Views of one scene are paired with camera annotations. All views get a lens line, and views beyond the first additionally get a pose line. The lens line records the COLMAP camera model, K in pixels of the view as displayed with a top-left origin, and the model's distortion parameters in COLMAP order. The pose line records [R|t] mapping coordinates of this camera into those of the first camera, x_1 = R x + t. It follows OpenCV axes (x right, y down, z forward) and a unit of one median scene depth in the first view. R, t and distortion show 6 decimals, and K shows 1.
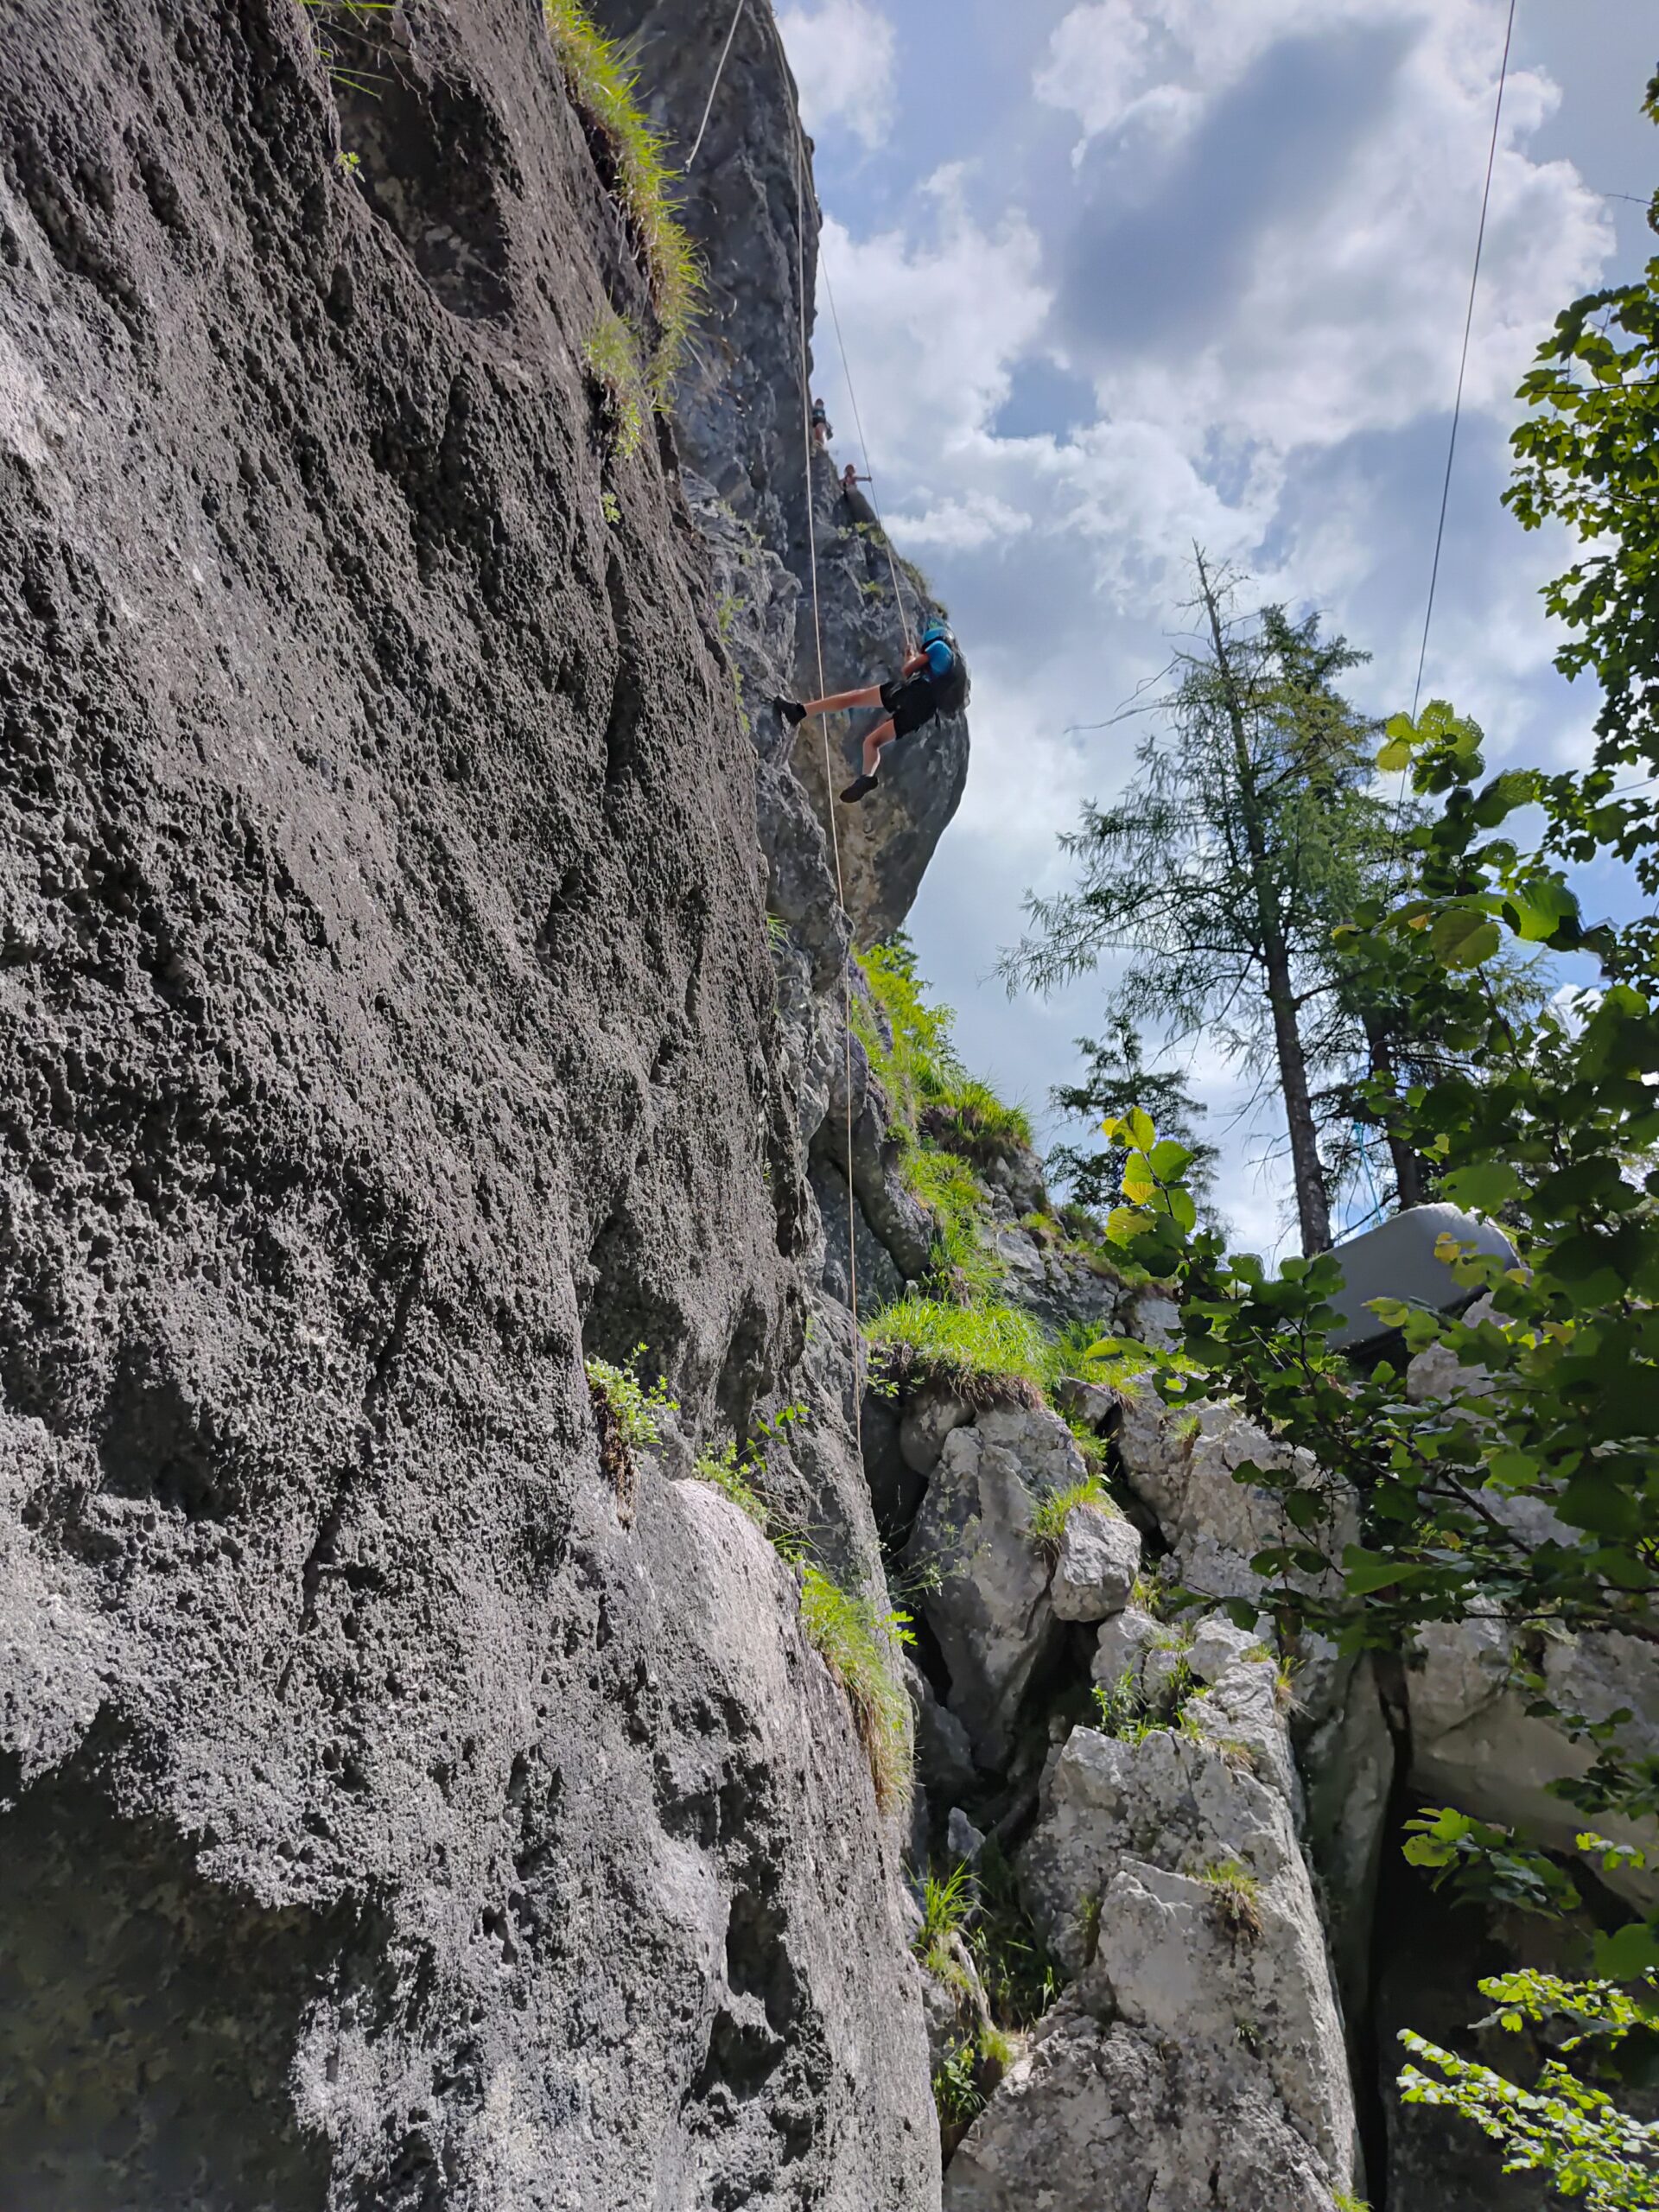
lens RADIAL K [[1564.7, 0, 834.5], [0, 1564.7, 1111.6], [0, 0, 1]] dist [0.058698, -0.072915]
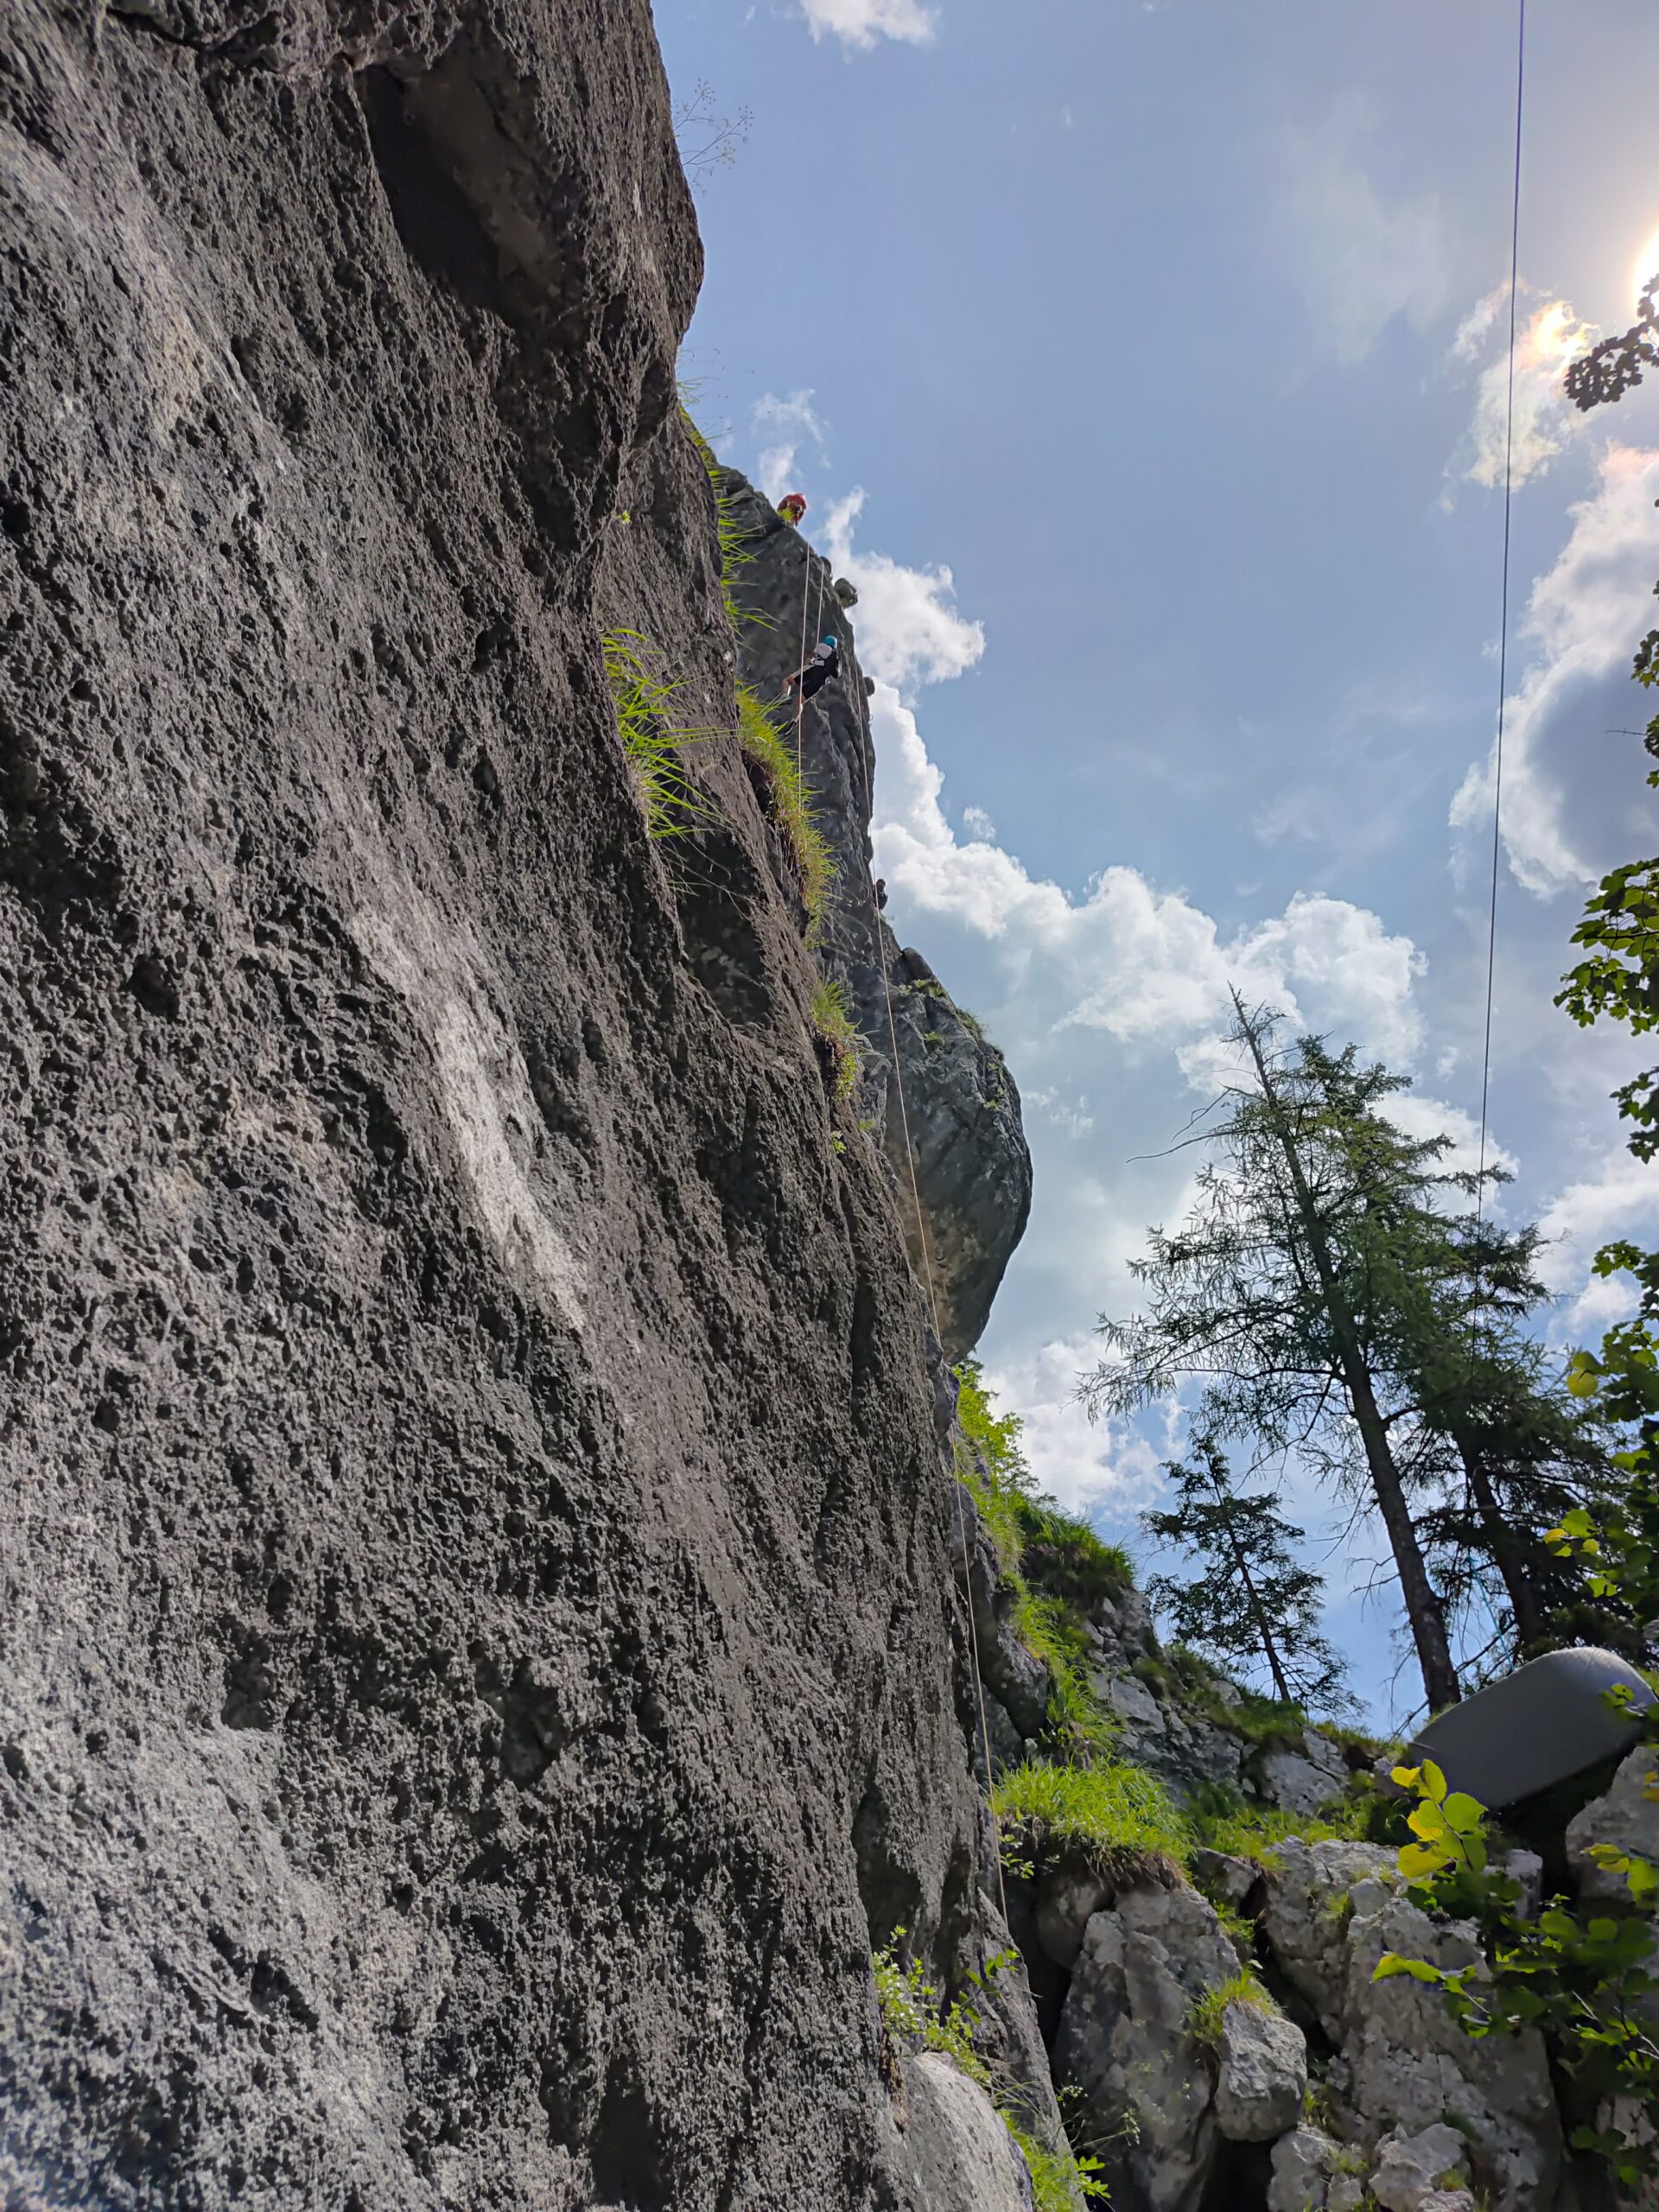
lens RADIAL K [[1534.8, 0, 803.5], [0, 1534.8, 1134.7], [0, 0, 1]] dist [0.064375, -0.088727]
pose [[0.998019, -0.038534, -0.049735, -0.124386], [0.025484, 0.970333, -0.240426, -0.126010], [0.057524, 0.238682, 0.969392, -0.136286]]
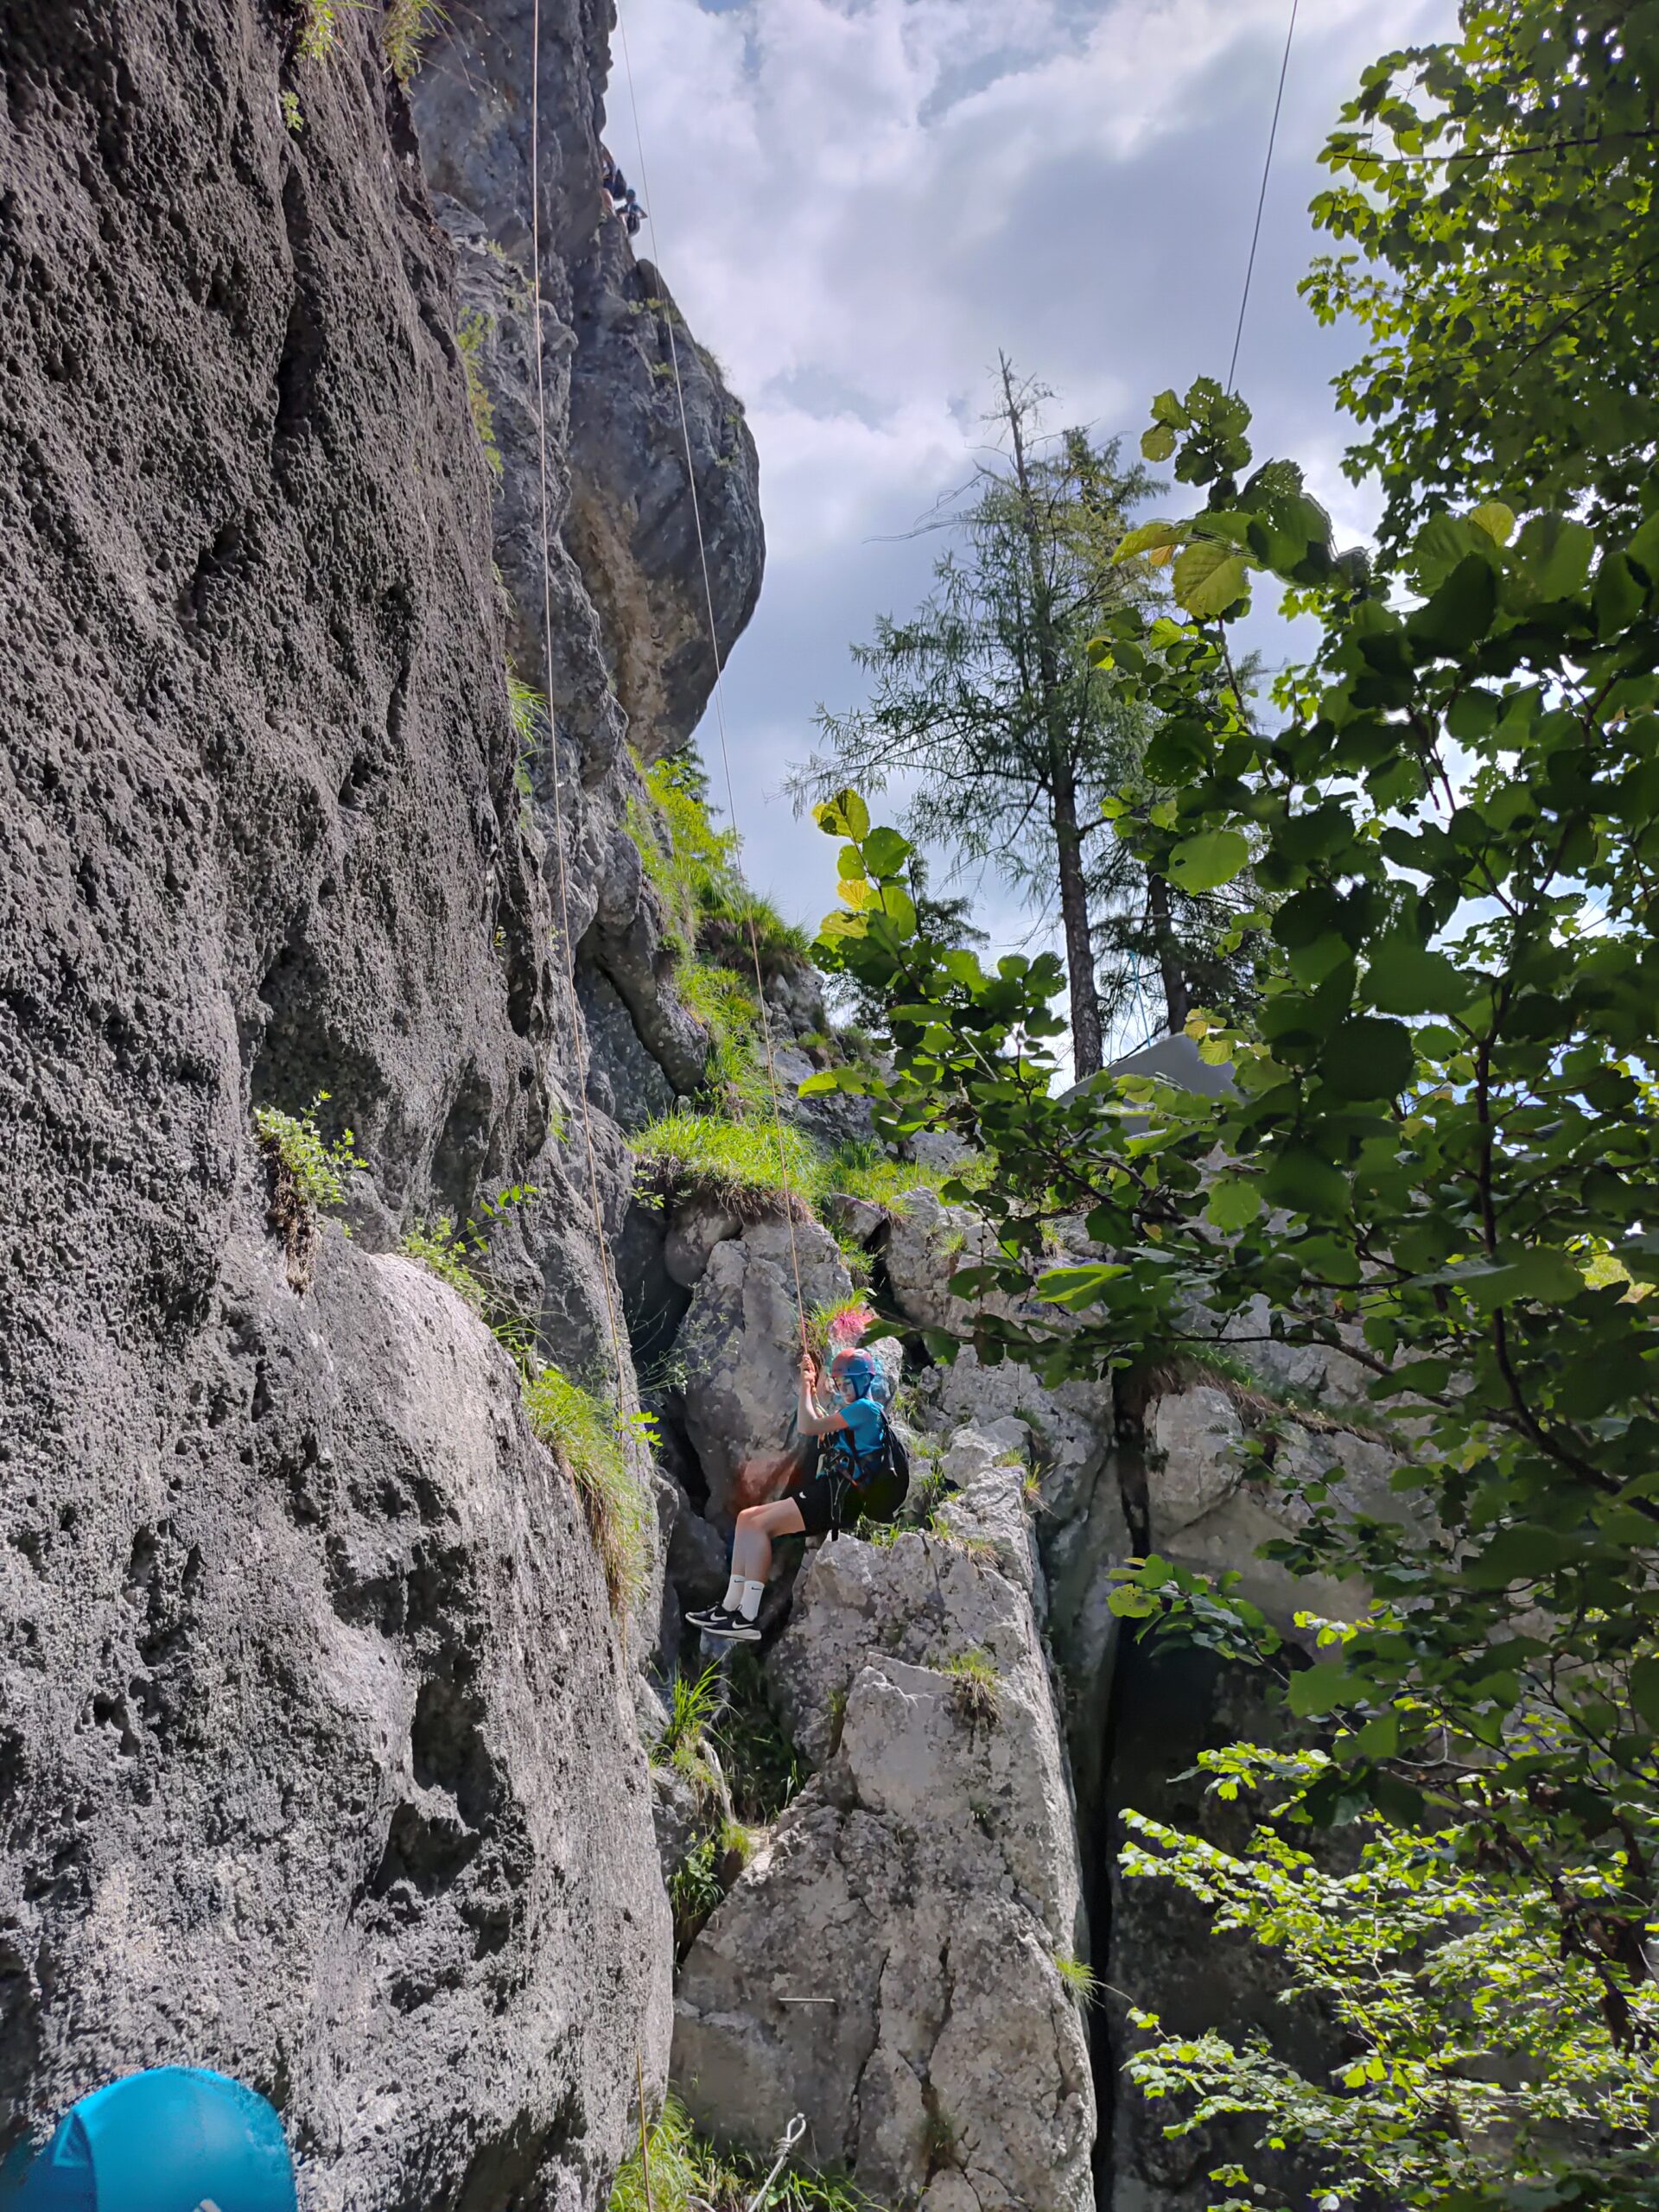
lens RADIAL K [[1575.7, 0, 843.5], [0, 1575.7, 1079.0], [0, 0, 1]] dist [0.068263, -0.094784]
pose [[0.990137, 0.019317, 0.138767, 0.048211], [-0.030760, 0.996256, 0.080797, 0.063633], [-0.136686, -0.084268, 0.987024, 0.081230]]
